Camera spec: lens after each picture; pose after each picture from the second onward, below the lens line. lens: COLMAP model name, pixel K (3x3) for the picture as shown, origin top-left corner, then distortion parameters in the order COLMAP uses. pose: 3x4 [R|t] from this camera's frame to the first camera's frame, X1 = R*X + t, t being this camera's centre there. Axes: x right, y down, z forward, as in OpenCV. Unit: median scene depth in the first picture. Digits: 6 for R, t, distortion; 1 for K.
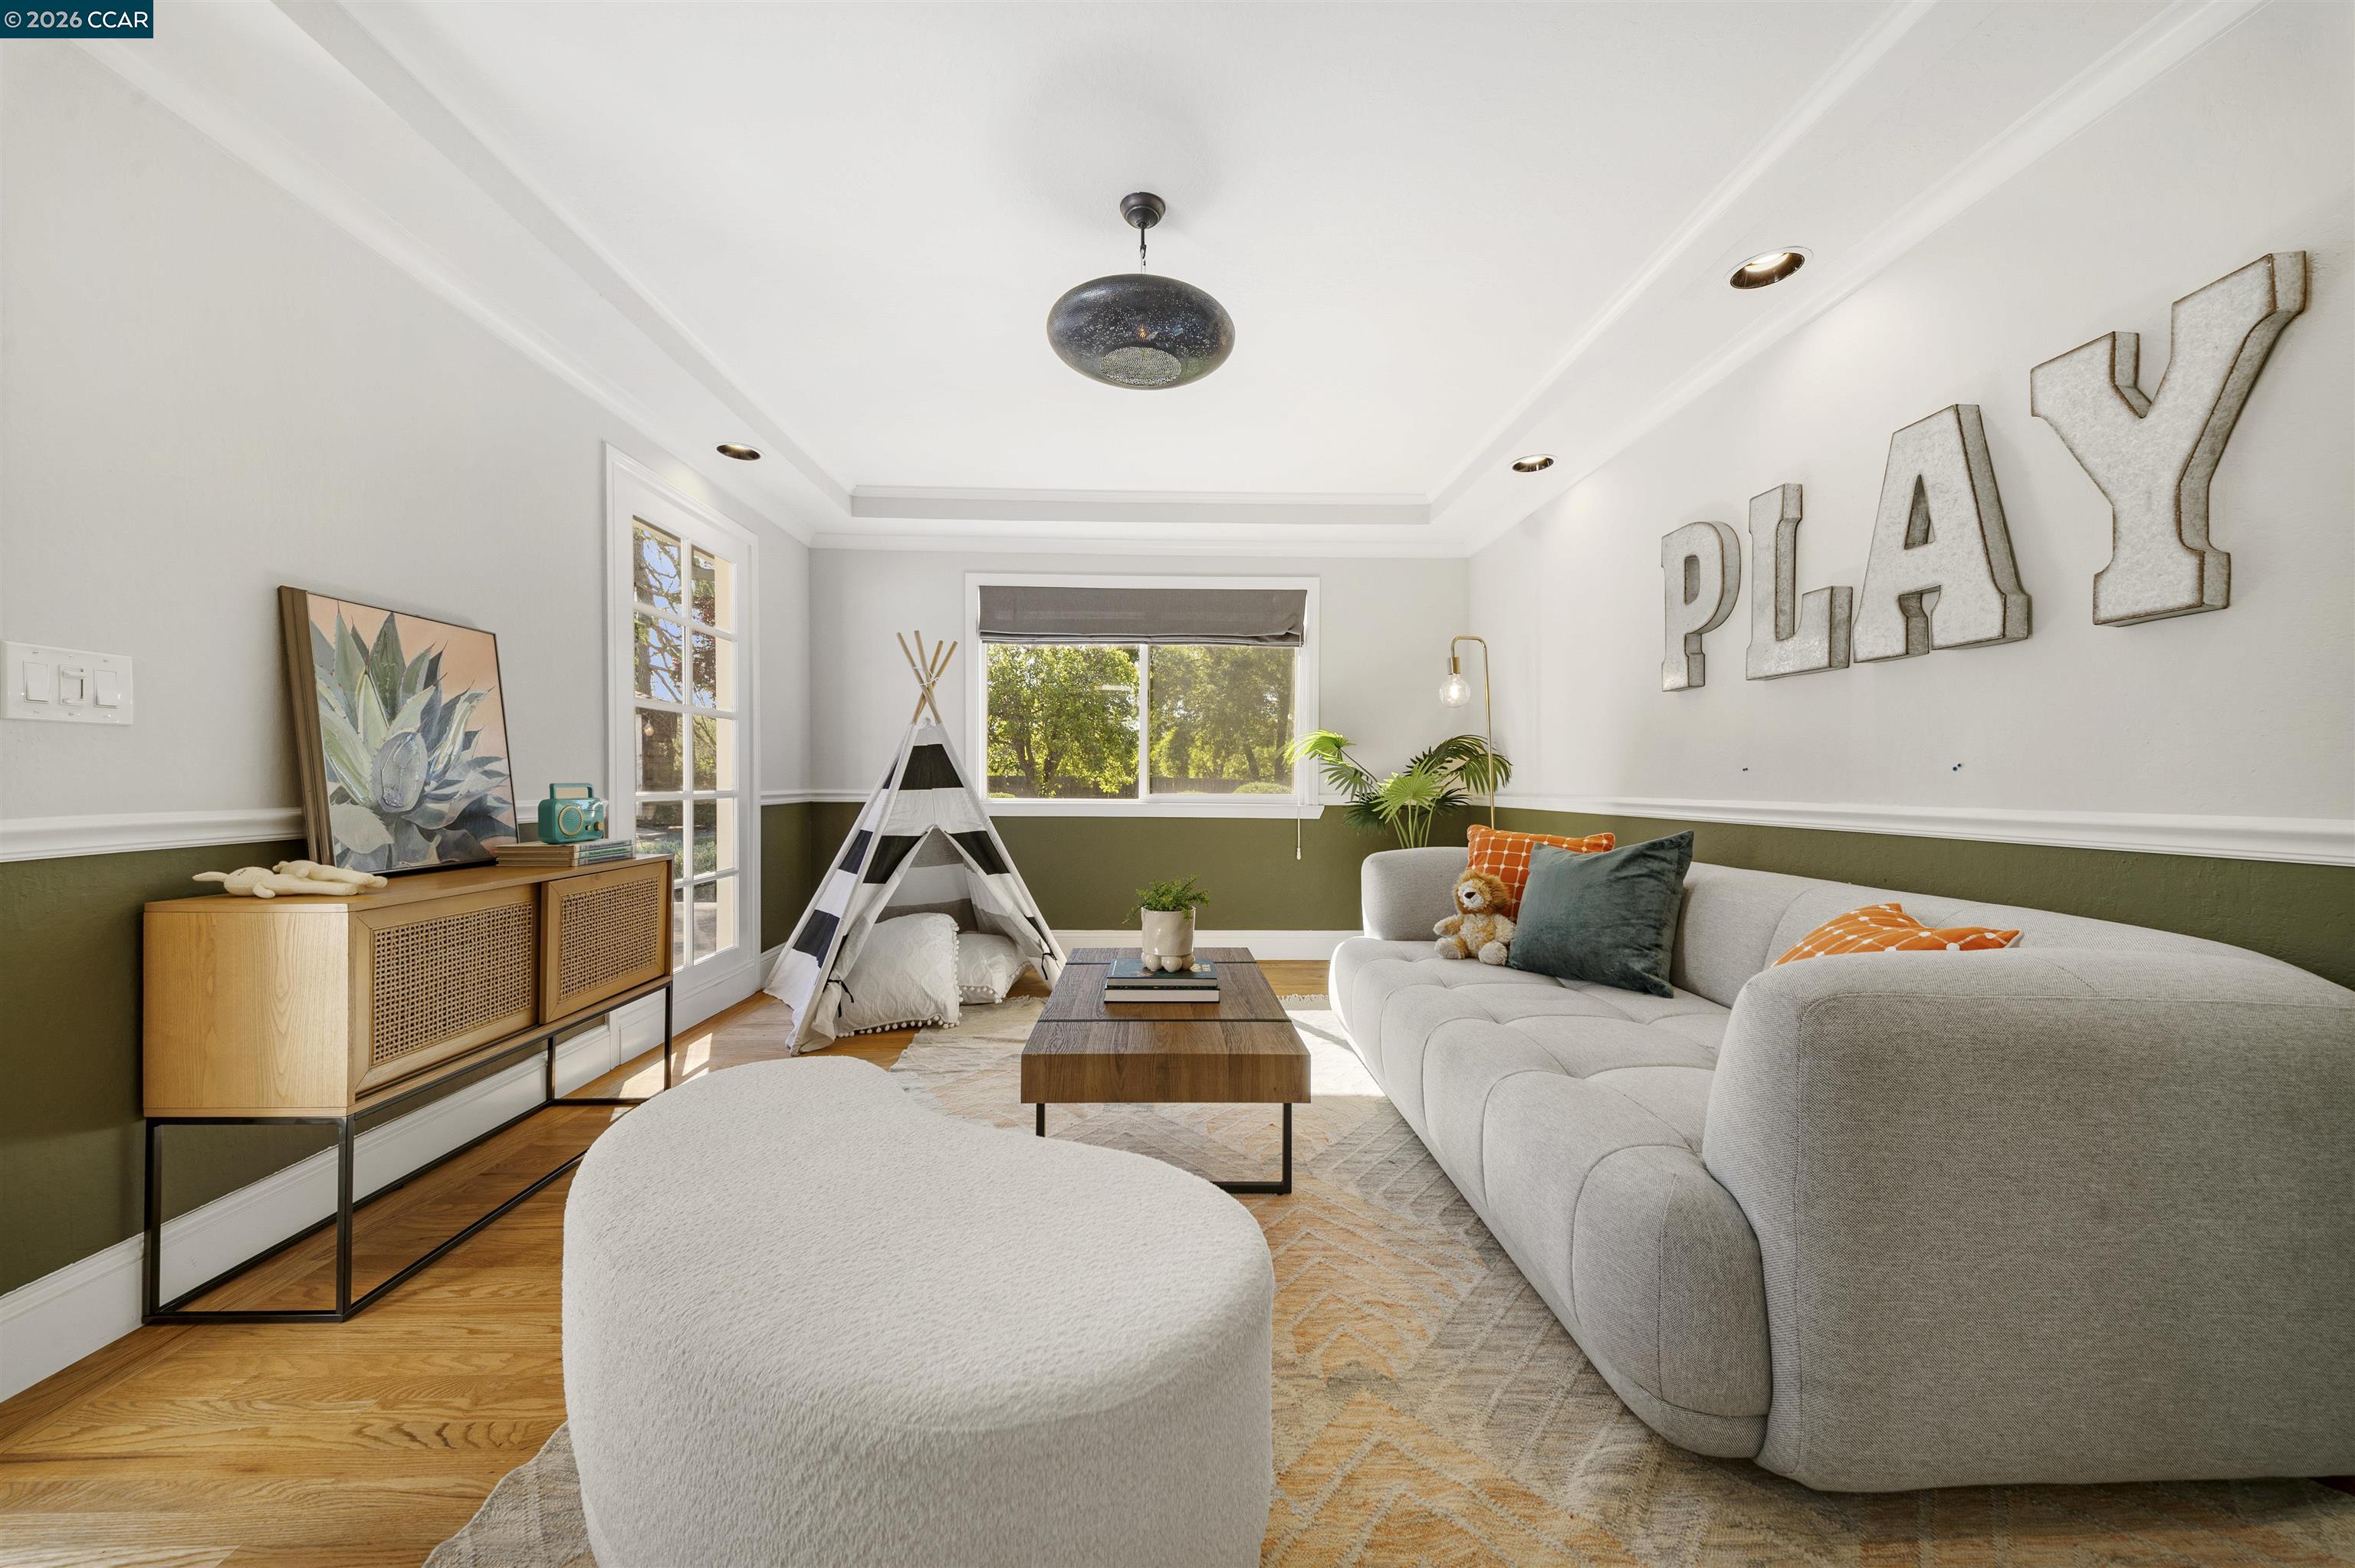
lens RADIAL K [[836.5, 0, 1173.6], [0, 836.5, 788.2], [0, 0, 1]] dist [-0.000442, -0.000506]
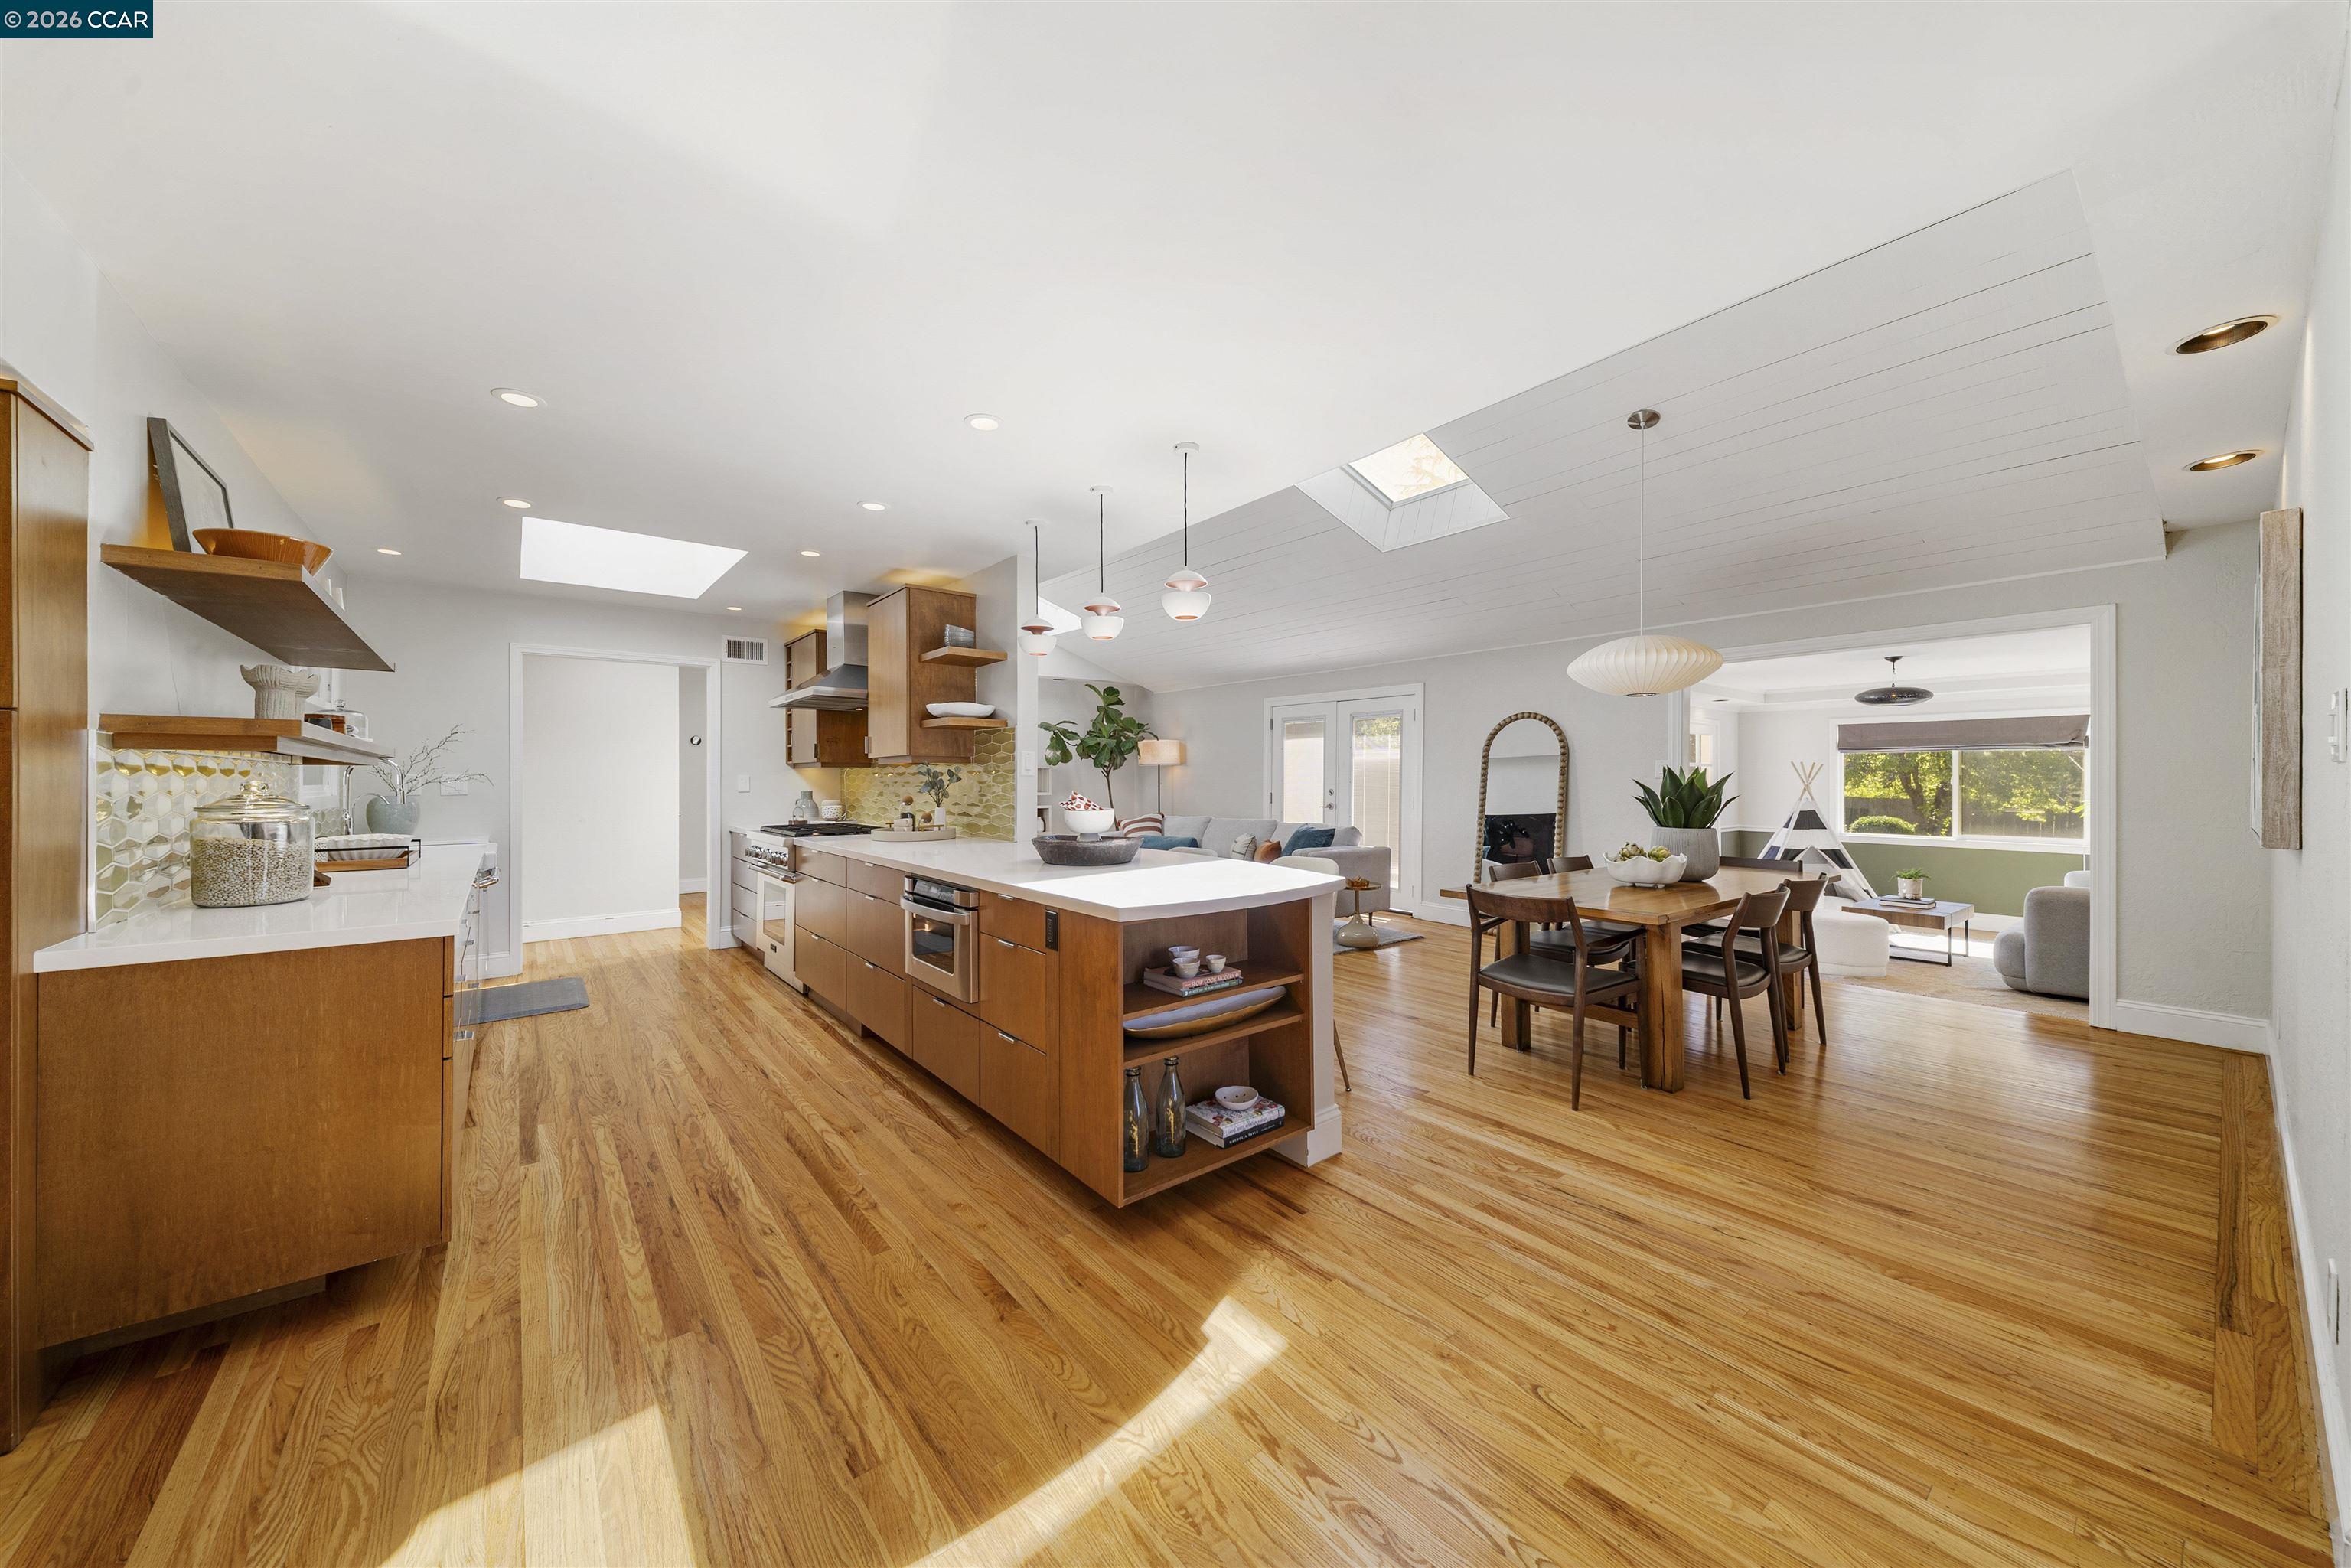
lens RADIAL K [[818.1, 0, 1174.5], [0, 818.1, 781.0], [0, 0, 1]] dist [0.022108, -0.000100]
pose [[0.605113, -0.004502, -0.796127, 0.901506], [-0.008091, 0.999898, -0.011805, -0.177144], [0.796099, 0.013585, 0.605014, -3.408568]]
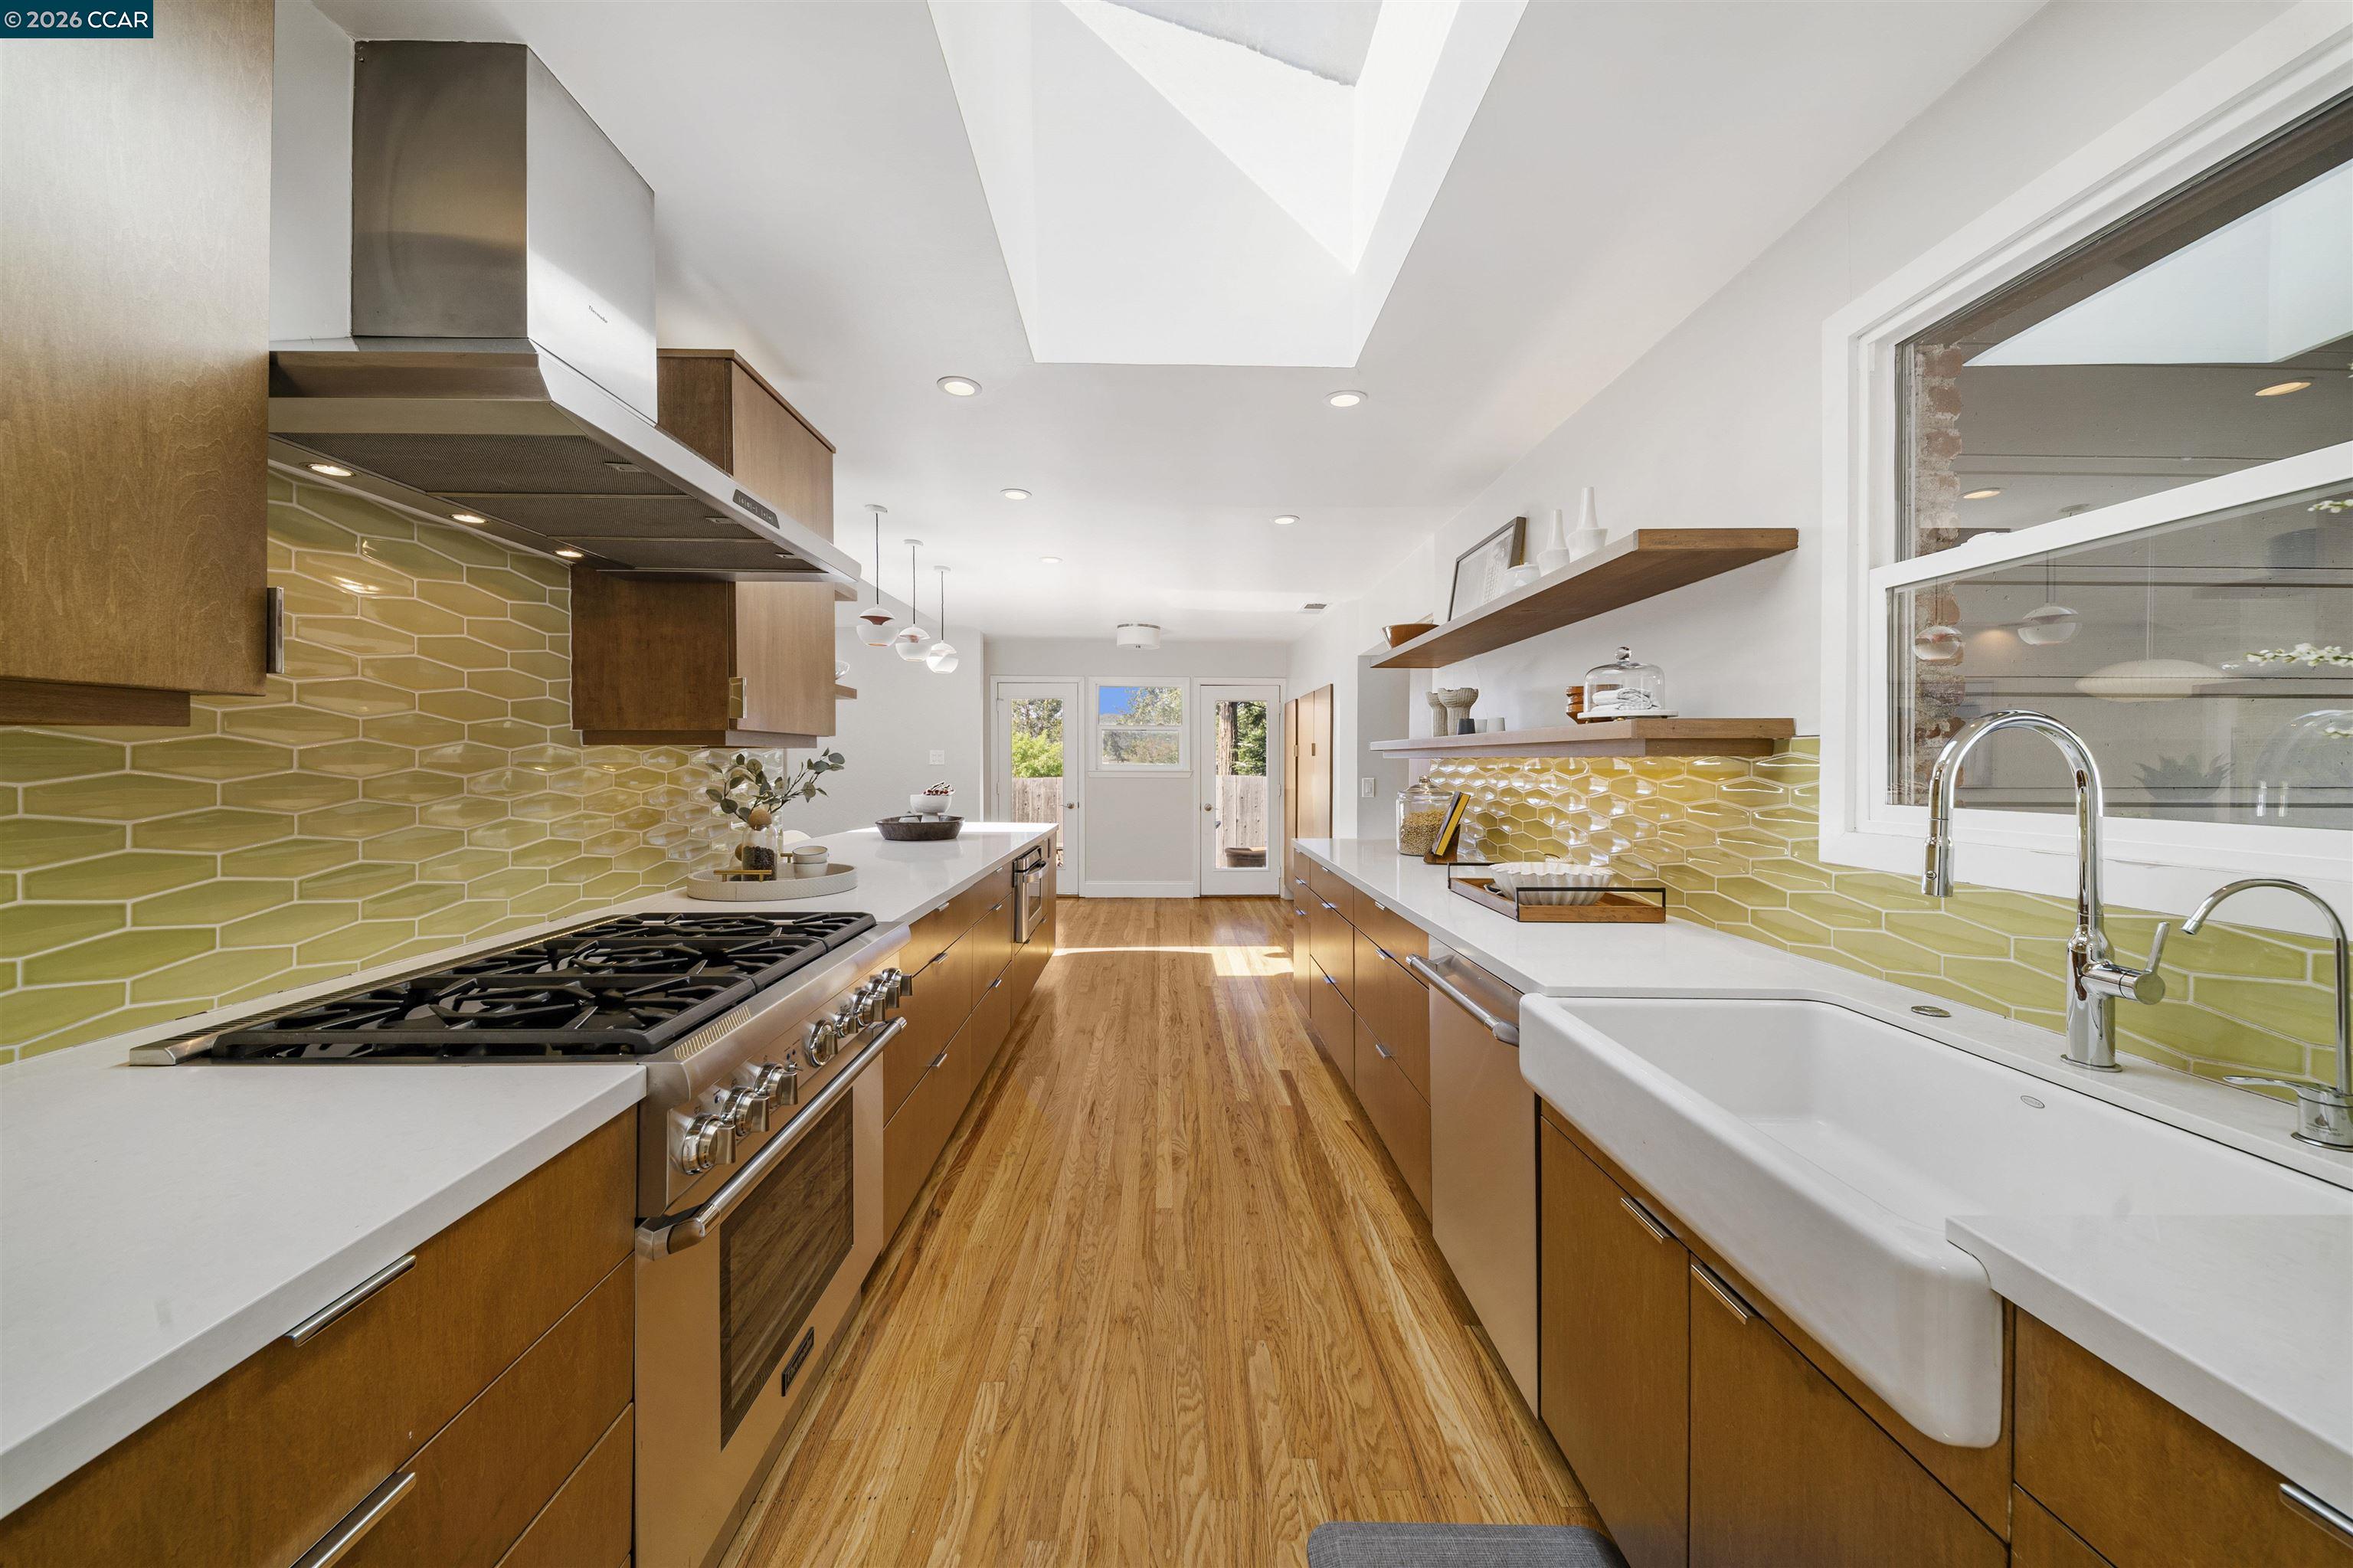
lens RADIAL K [[819.0, 0, 1172.9], [0, 819.0, 760.2], [0, 0, 1]] dist [0.032183, -0.015281]
pose [[0.009739, -0.002990, 0.999948, -2.601186], [0.011214, 0.999933, 0.002881, -0.223018], [-0.999890, 0.011186, 0.009772, -3.203451]]
